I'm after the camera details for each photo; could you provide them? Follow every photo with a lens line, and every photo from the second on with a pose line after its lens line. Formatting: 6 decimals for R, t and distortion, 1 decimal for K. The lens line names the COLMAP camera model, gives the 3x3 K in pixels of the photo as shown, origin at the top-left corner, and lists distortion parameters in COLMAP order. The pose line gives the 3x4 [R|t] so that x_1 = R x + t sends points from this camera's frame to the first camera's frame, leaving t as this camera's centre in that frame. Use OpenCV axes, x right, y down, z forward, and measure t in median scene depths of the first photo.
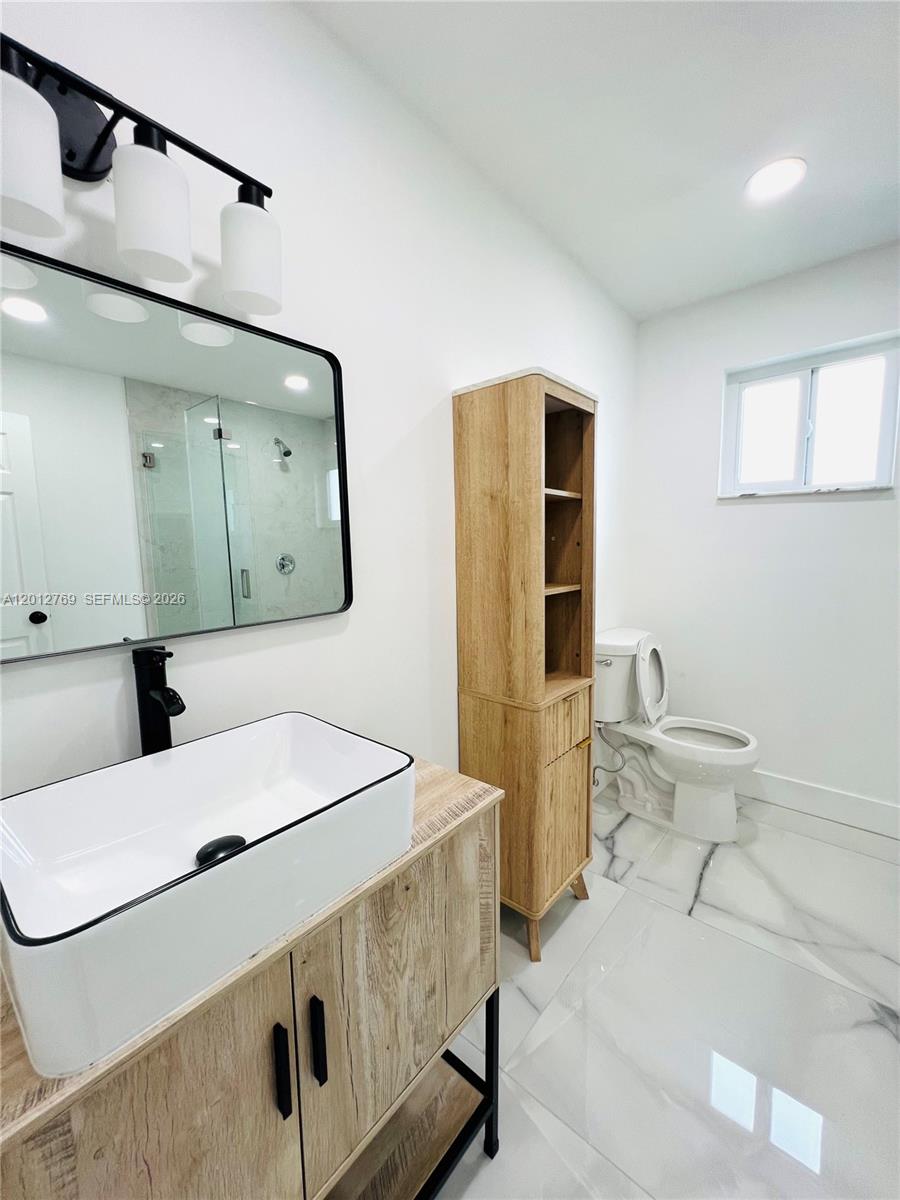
lens RADIAL K [[479.4, 0, 455.7], [0, 479.4, 597.1], [0, 0, 1]] dist [-0.005220, 0.000743]
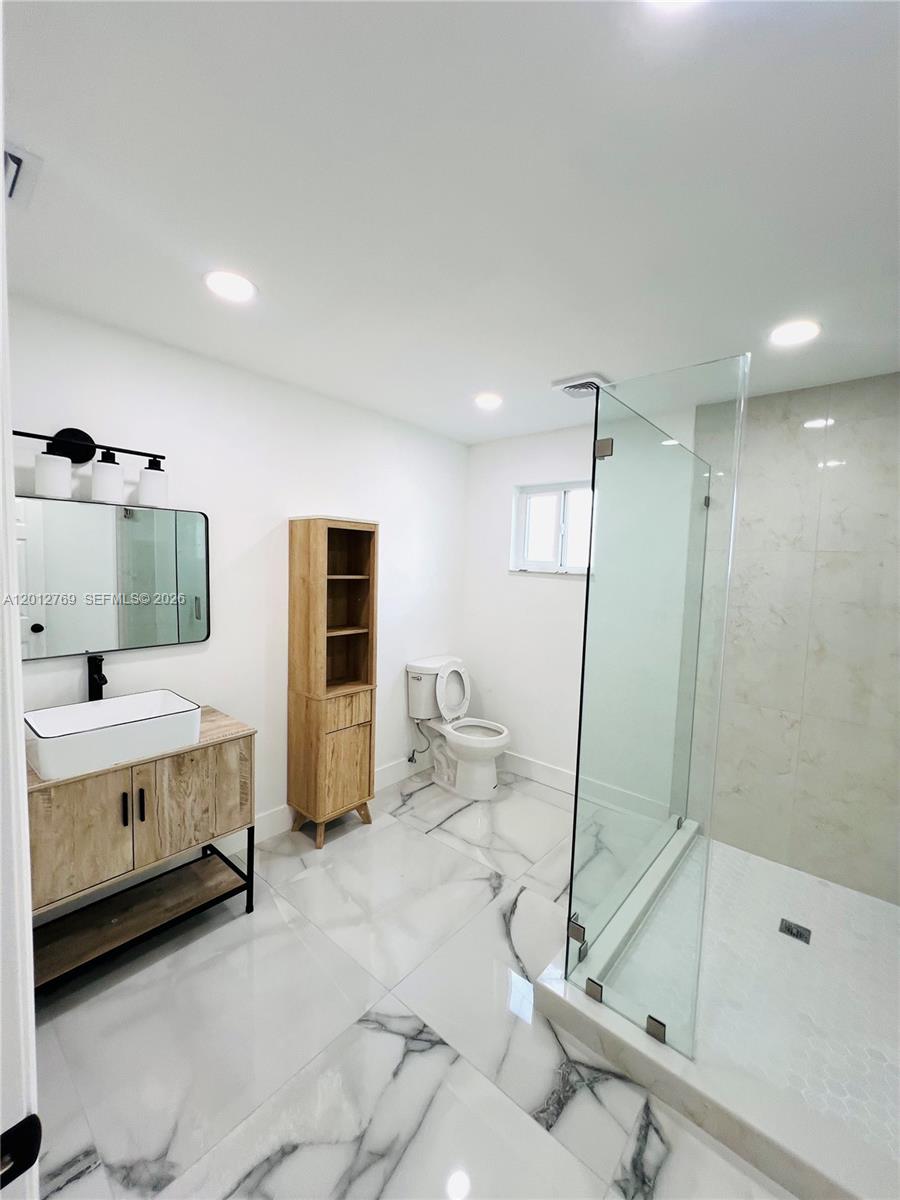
lens RADIAL K [[479.4, 0, 455.7], [0, 479.4, 597.1], [0, 0, 1]] dist [-0.005220, 0.000743]
pose [[0.998827, 0.047280, 0.010492, 0.610680], [-0.046846, 0.998167, -0.038319, -0.098318], [-0.012285, 0.037782, 0.999210, -0.770825]]
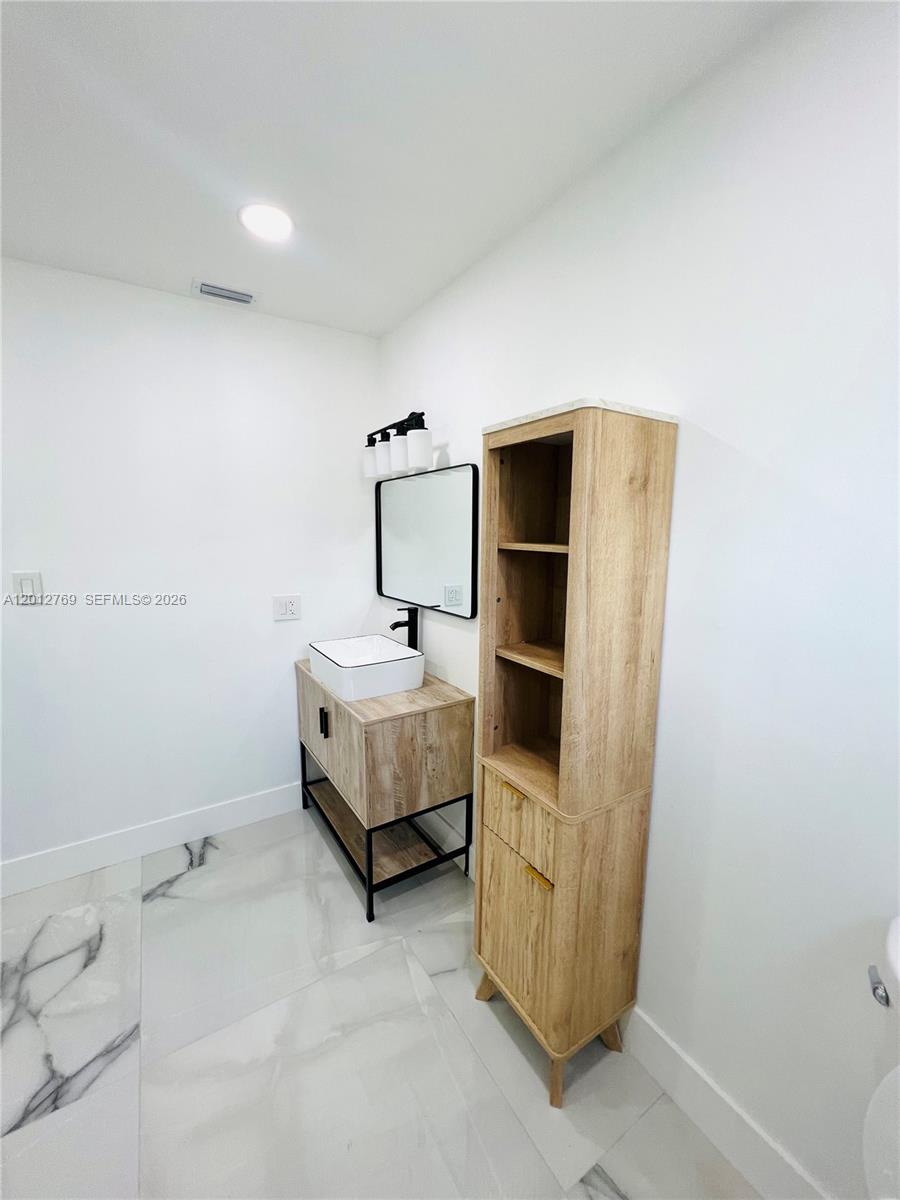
lens RADIAL K [[479.4, 0, 455.7], [0, 479.4, 597.1], [0, 0, 1]] dist [-0.005220, 0.000743]
pose [[-0.288416, 0.148242, -0.945960, 1.060146], [-0.107684, 0.976653, 0.185884, -0.278317], [0.951431, 0.155477, -0.265719, 1.123180]]
